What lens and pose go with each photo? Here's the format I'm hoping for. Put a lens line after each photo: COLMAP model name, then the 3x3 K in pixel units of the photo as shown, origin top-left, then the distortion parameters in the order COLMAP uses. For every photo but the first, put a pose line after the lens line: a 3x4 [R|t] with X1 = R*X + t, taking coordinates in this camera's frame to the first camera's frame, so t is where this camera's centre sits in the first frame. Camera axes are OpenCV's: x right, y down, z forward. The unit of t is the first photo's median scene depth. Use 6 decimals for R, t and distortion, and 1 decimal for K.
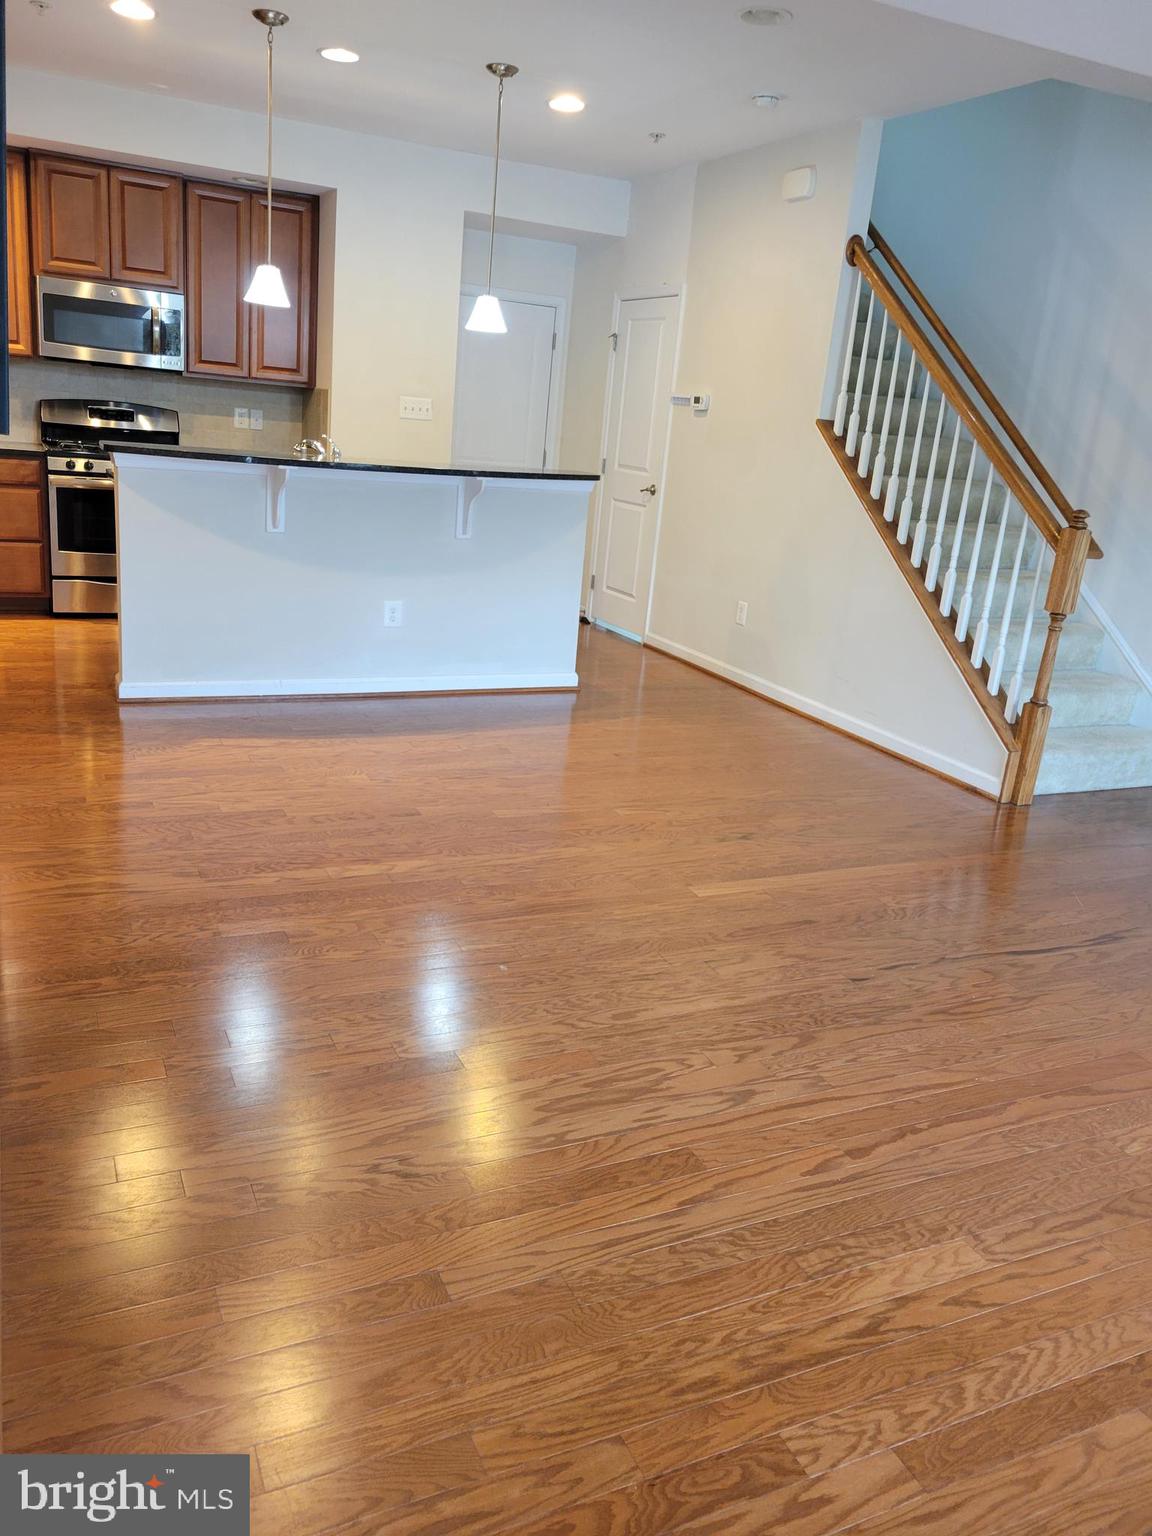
lens RADIAL K [[1149.9, 0, 567.9], [0, 1149.9, 729.0], [0, 0, 1]] dist [0.059106, -0.036399]
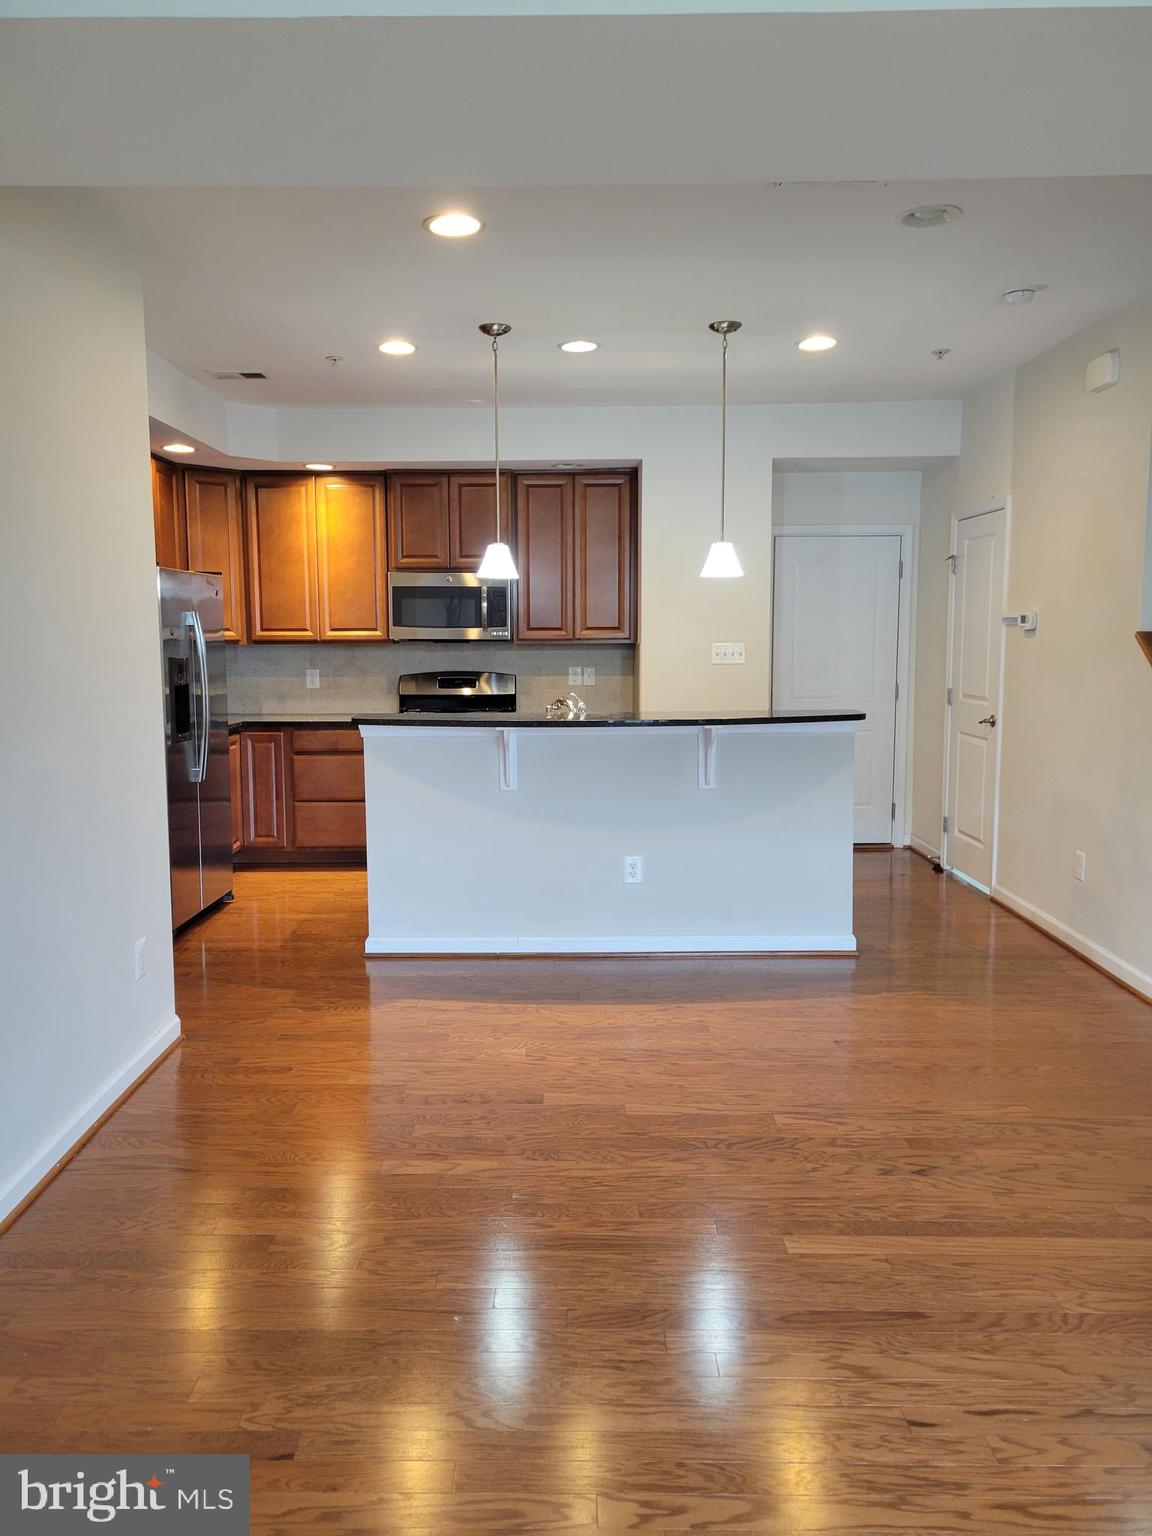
lens RADIAL K [[1149.9, 0, 600.9], [0, 1149.9, 741.7], [0, 0, 1]] dist [0.059106, -0.036399]
pose [[0.898944, -0.045476, -0.435697, 0.286711], [-0.035923, 0.983595, -0.176781, -0.040501], [0.436588, 0.174567, 0.882563, 0.154533]]
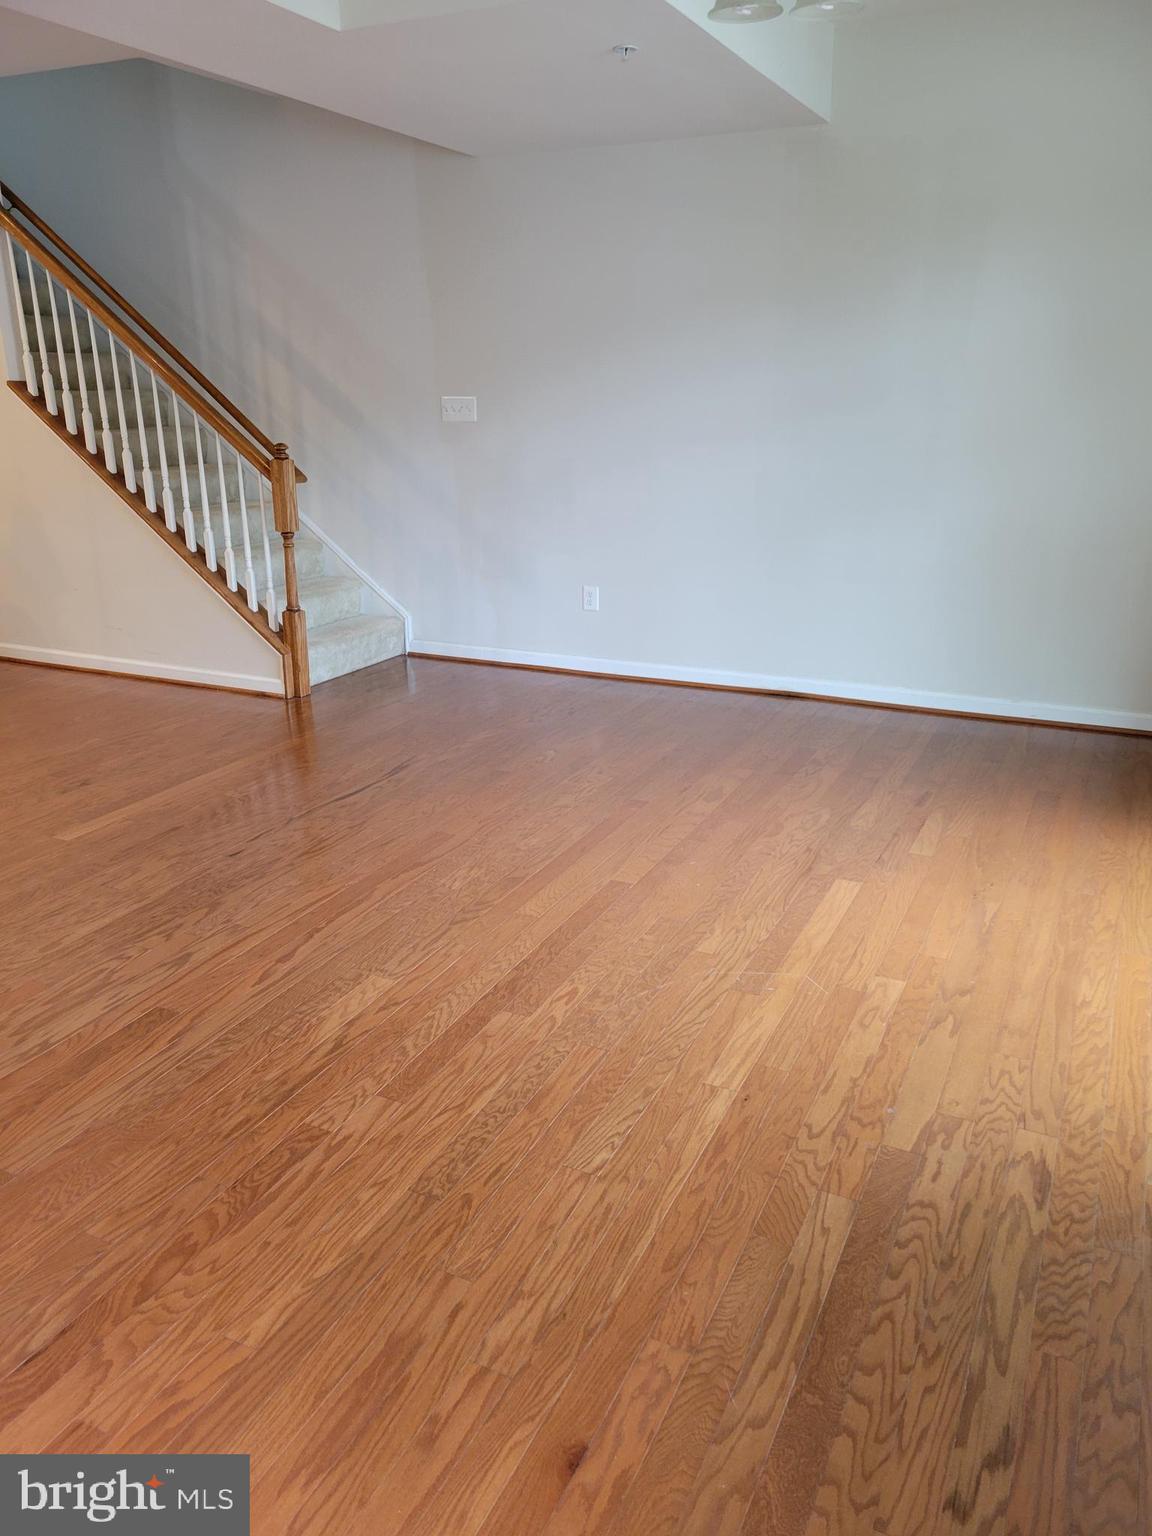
lens RADIAL K [[1149.9, 0, 575.4], [0, 1149.9, 765.8], [0, 0, 1]] dist [0.059106, -0.036399]
pose [[0.771536, -0.282791, 0.569878, -0.097306], [0.237837, 0.959035, 0.153903, 0.018559], [-0.590055, 0.016797, 0.807188, -0.134932]]
